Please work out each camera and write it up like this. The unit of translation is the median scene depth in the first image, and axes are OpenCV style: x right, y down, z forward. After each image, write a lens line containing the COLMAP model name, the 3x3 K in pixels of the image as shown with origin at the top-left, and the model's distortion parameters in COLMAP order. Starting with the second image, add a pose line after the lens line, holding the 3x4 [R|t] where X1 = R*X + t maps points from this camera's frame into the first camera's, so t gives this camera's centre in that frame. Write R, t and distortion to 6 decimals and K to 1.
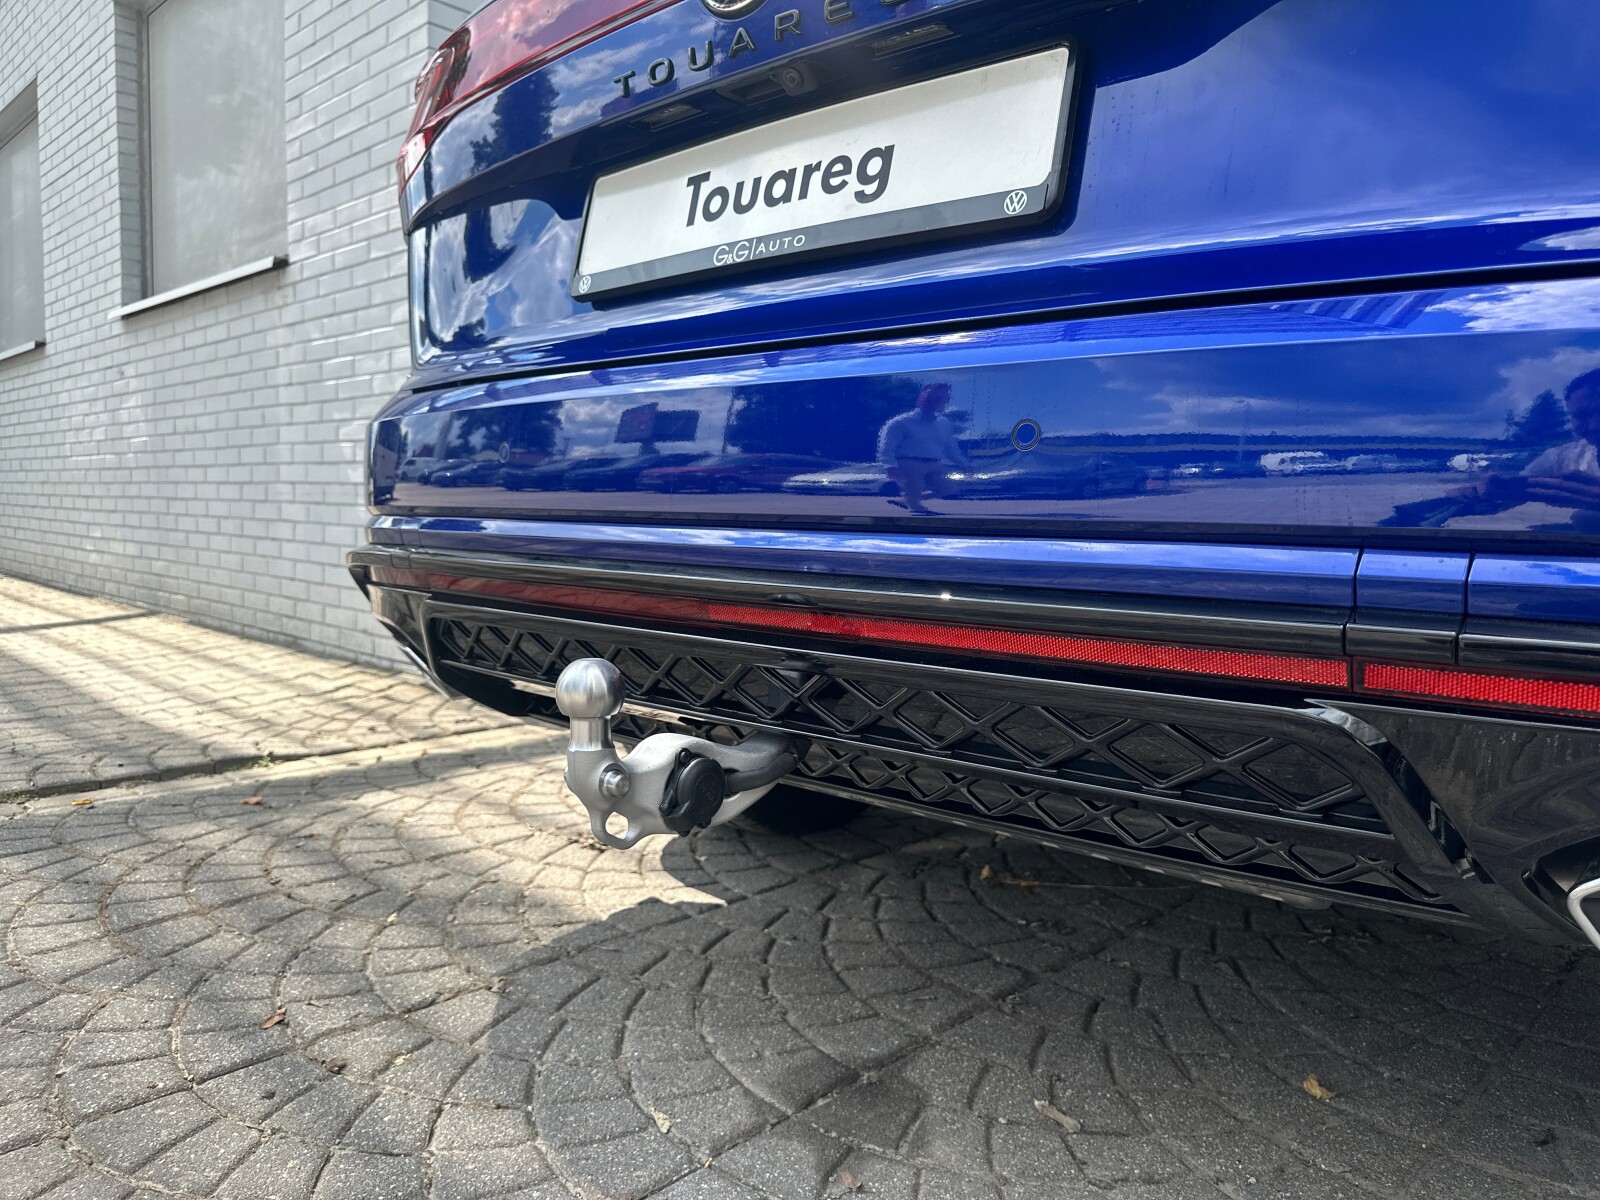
lens RADIAL K [[1140.9, 0, 792.1], [0, 1140.9, 609.7], [0, 0, 1]] dist [-0.012772, -0.011754]
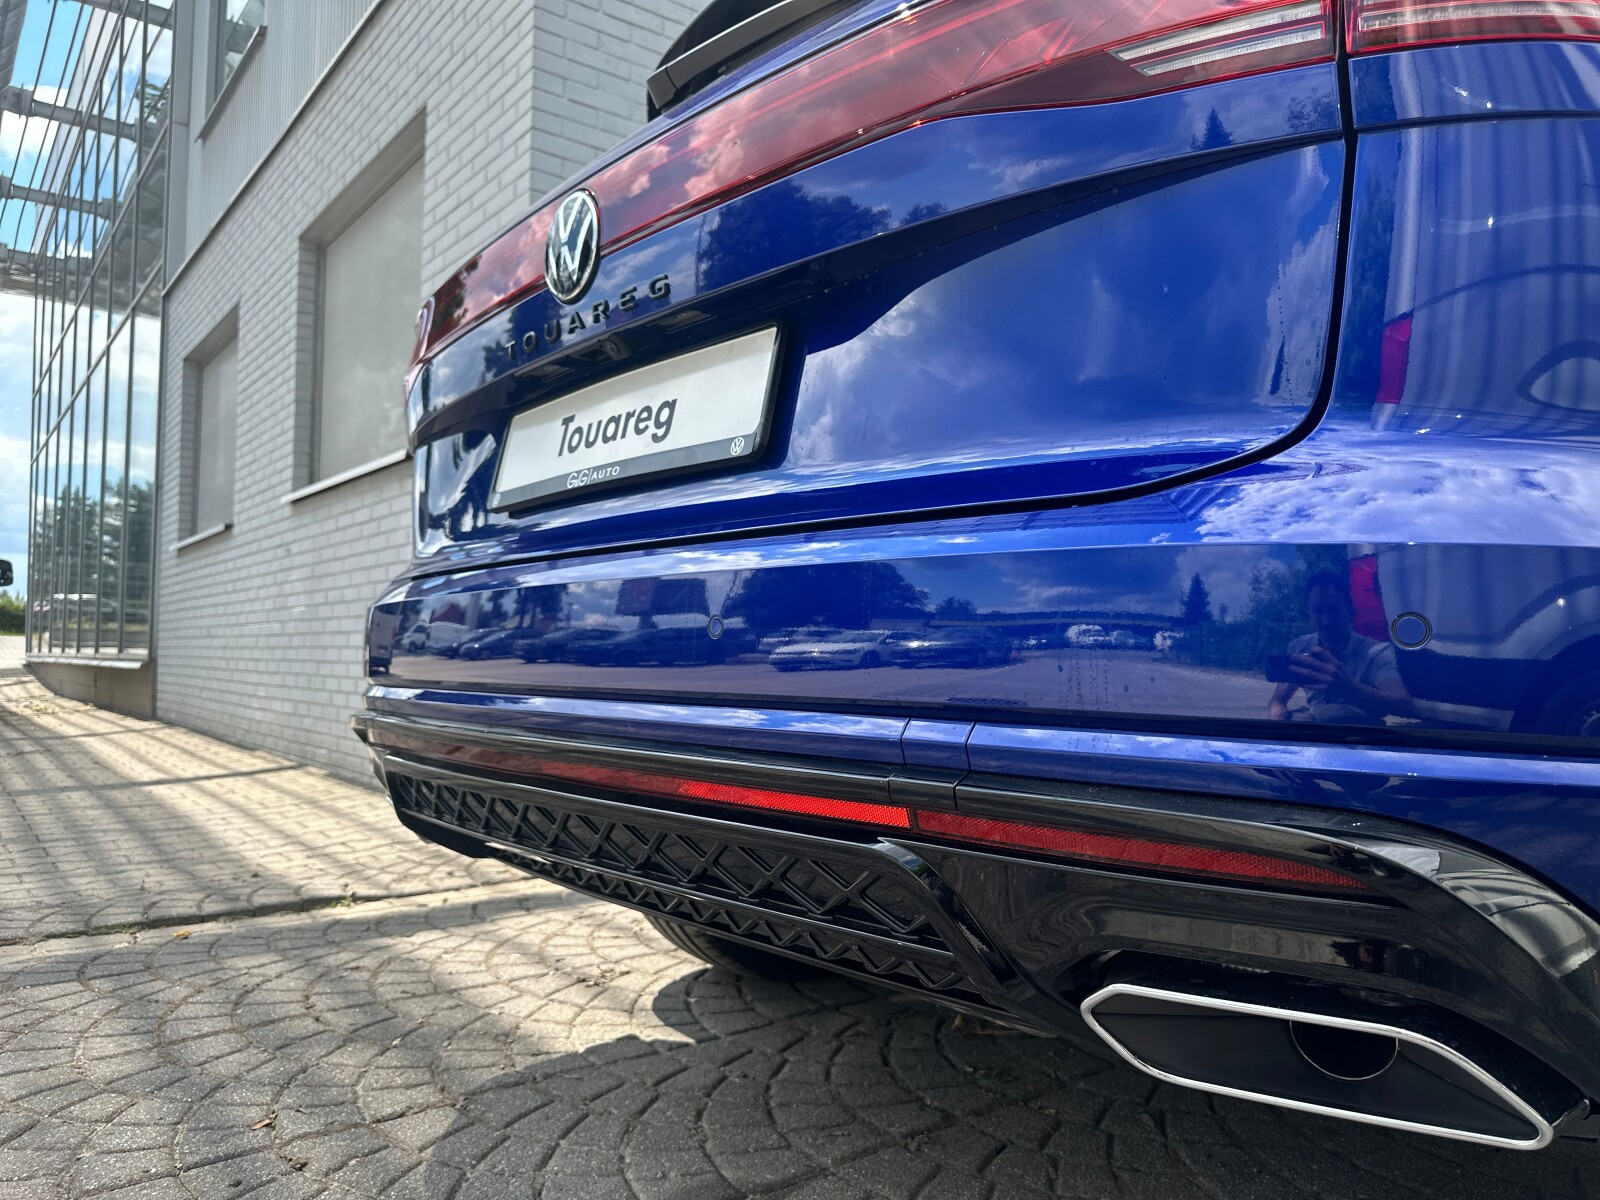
lens RADIAL K [[1140.9, 0, 797.8], [0, 1140.9, 598.2], [0, 0, 1]] dist [-0.012772, -0.011754]
pose [[0.990523, -0.016699, -0.136327, 0.197706], [-0.003173, 0.989534, -0.144263, -0.000895], [0.137309, 0.143328, 0.980104, -0.102498]]
